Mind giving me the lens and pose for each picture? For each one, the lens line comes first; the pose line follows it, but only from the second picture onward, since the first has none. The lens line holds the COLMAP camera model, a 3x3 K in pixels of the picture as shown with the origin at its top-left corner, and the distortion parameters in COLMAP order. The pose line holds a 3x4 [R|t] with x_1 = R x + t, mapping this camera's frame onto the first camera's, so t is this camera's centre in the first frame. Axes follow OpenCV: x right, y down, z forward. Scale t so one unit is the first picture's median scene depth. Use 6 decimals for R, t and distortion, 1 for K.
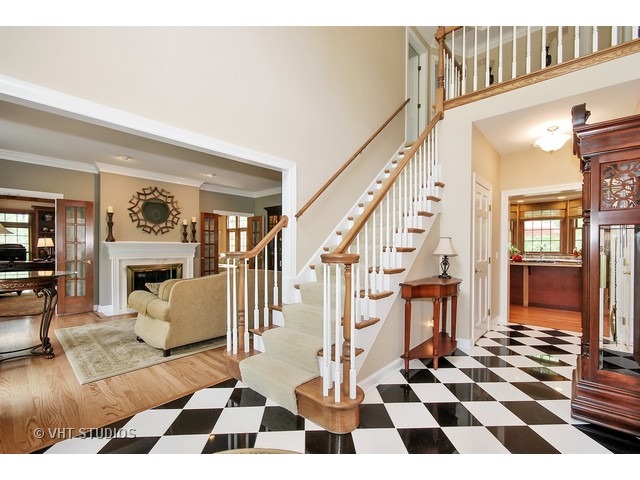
lens RADIAL K [[287.9, 0, 324.9], [0, 287.9, 249.6], [0, 0, 1]] dist [0.005700, 0.001808]
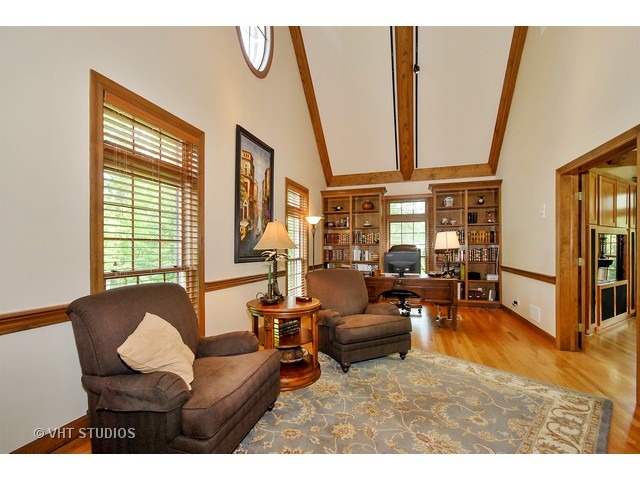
lens RADIAL K [[287.9, 0, 323.5], [0, 287.9, 246.5], [0, 0, 1]] dist [0.005700, 0.001808]
pose [[0.408592, -0.008954, -0.912673, -0.856383], [-0.010572, 0.999838, -0.014543, -0.005833], [0.912656, 0.015591, 0.408431, 0.862728]]
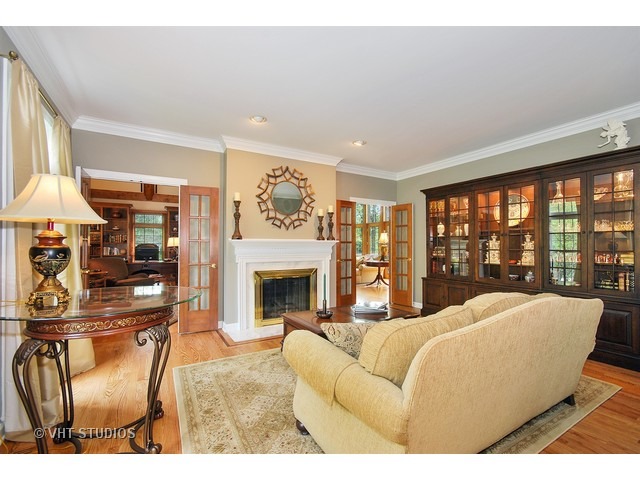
lens RADIAL K [[287.9, 0, 322.7], [0, 287.9, 243.2], [0, 0, 1]] dist [0.005700, 0.001808]
pose [[0.953804, -0.005044, -0.300386, -0.278275], [-0.001286, 0.999781, -0.020871, -0.000892], [0.300426, 0.020293, 0.953589, 0.321104]]
